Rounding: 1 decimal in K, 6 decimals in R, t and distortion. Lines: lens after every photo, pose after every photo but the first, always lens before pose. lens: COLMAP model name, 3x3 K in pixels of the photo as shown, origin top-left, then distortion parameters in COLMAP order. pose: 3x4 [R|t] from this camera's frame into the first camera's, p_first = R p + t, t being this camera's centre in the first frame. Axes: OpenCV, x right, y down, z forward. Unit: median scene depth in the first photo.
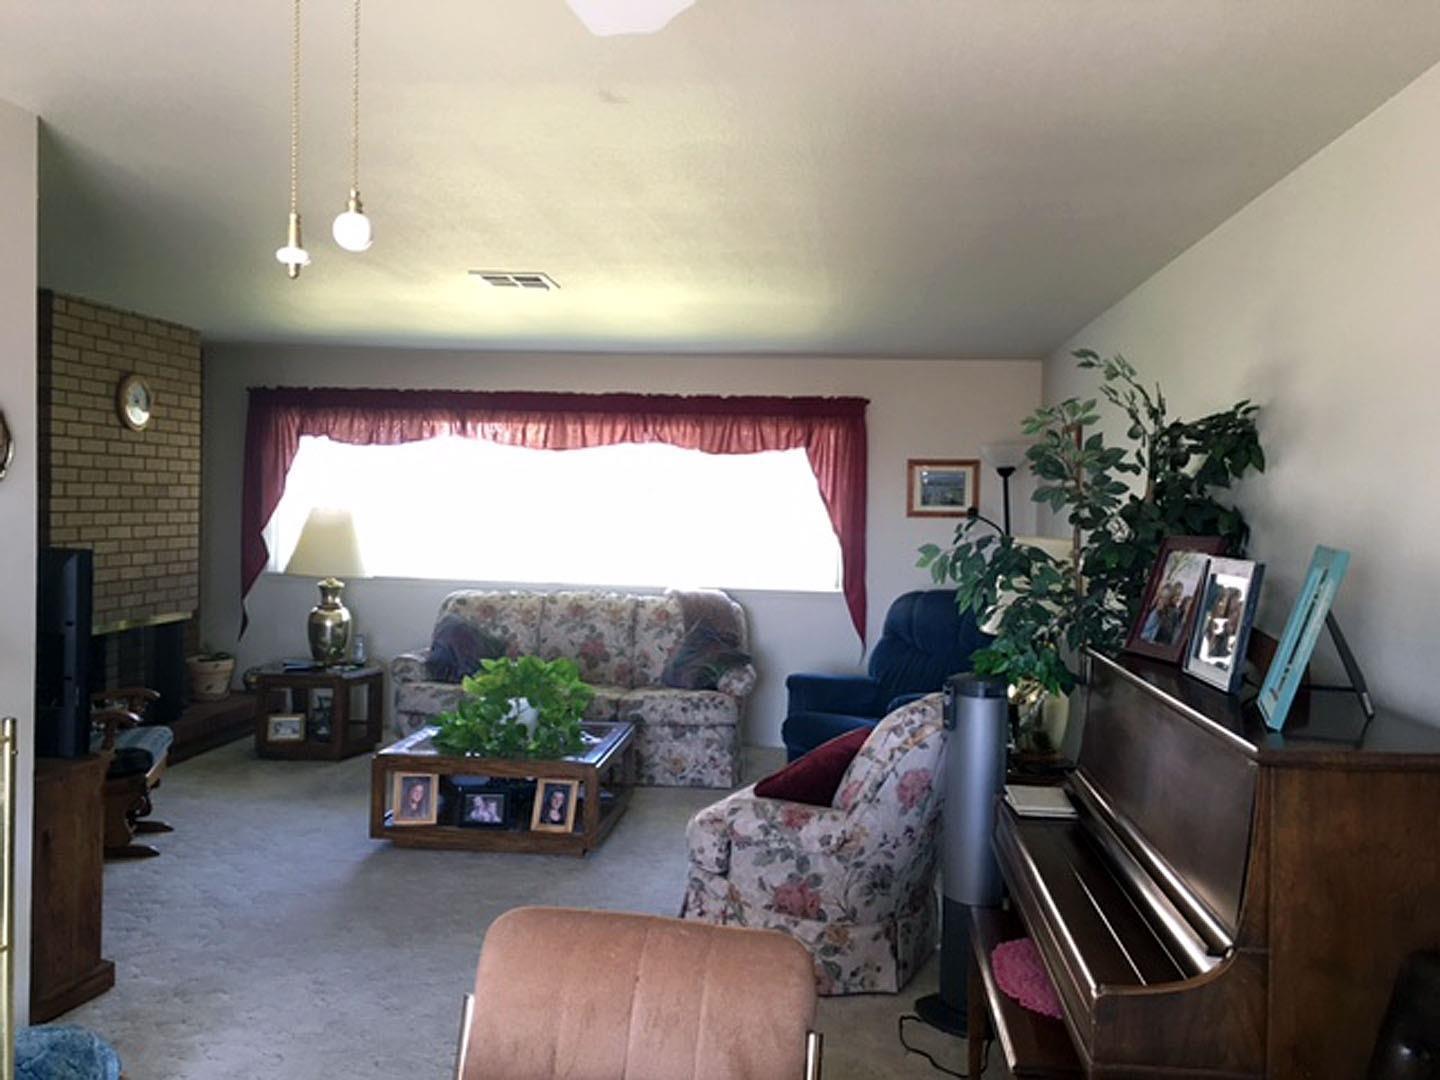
lens RADIAL K [[1222.1, 0, 720.0], [0, 1222.1, 540.0], [0, 0, 1]] dist [0.067382, -0.087726]
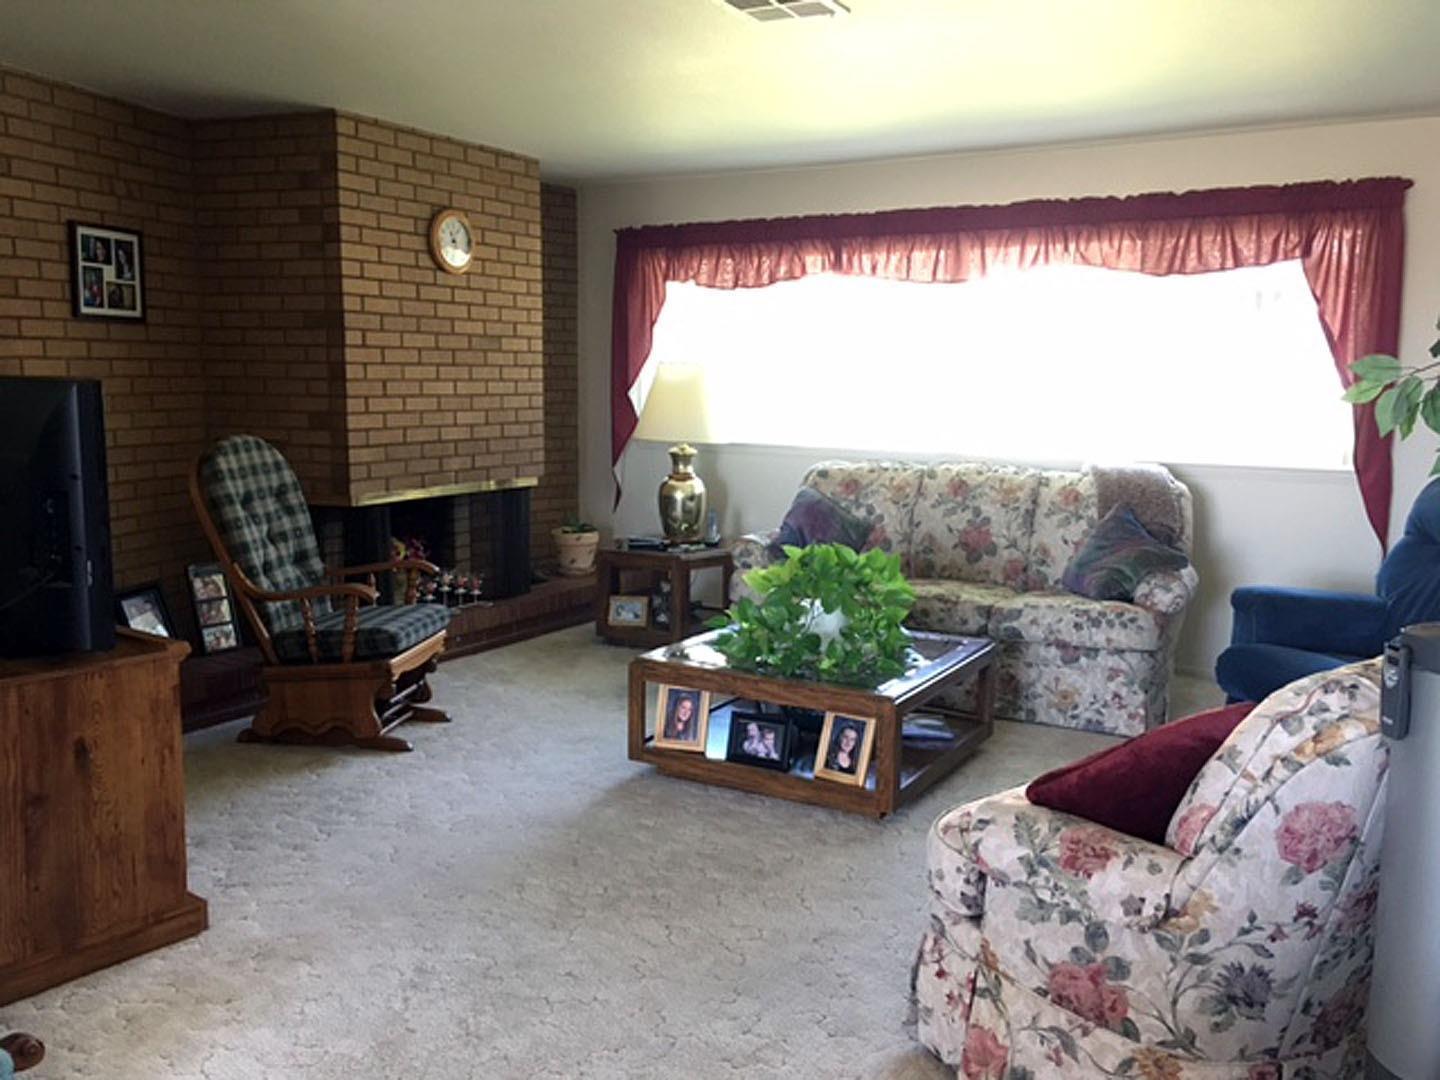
lens RADIAL K [[1222.1, 0, 720.0], [0, 1222.1, 540.0], [0, 0, 1]] dist [0.067382, -0.087726]
pose [[0.906650, 0.041683, -0.419819, 0.082479], [-0.000961, 0.995309, 0.096747, 0.016911], [0.421882, -0.087312, 0.902437, 0.253178]]
